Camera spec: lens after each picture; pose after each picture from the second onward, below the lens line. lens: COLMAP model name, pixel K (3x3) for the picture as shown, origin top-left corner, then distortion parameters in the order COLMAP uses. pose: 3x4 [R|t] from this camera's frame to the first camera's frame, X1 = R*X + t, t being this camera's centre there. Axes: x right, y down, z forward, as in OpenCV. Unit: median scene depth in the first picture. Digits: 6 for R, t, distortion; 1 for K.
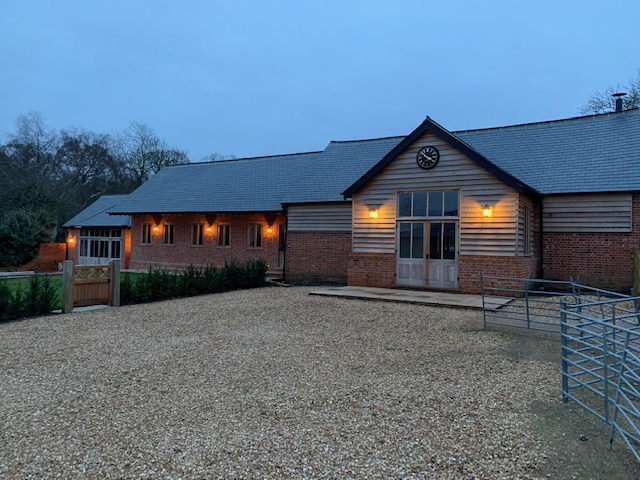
lens RADIAL K [[482.8, 0, 320.0], [0, 482.8, 240.0], [0, 0, 1]] dist [0.056159, -0.000862]
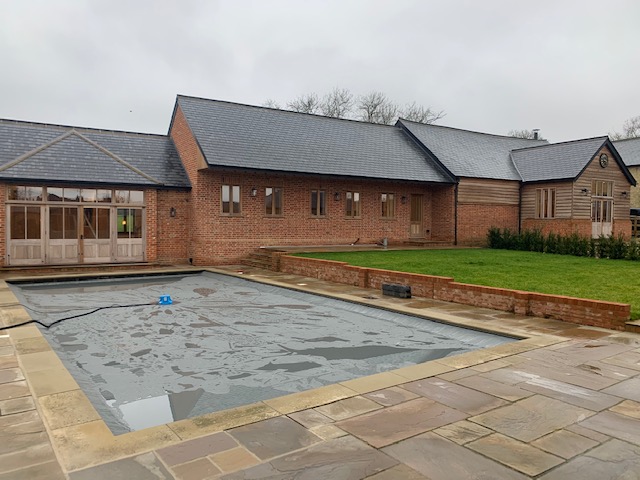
lens RADIAL K [[493.4, 0, 320.0], [0, 493.4, 240.0], [0, 0, 1]] dist [0.047924, -0.002811]
pose [[0.463426, -0.058819, 0.884181, -1.623399], [-0.011568, 0.997308, 0.072408, -0.013482], [-0.886060, -0.043784, 0.461498, 1.002913]]
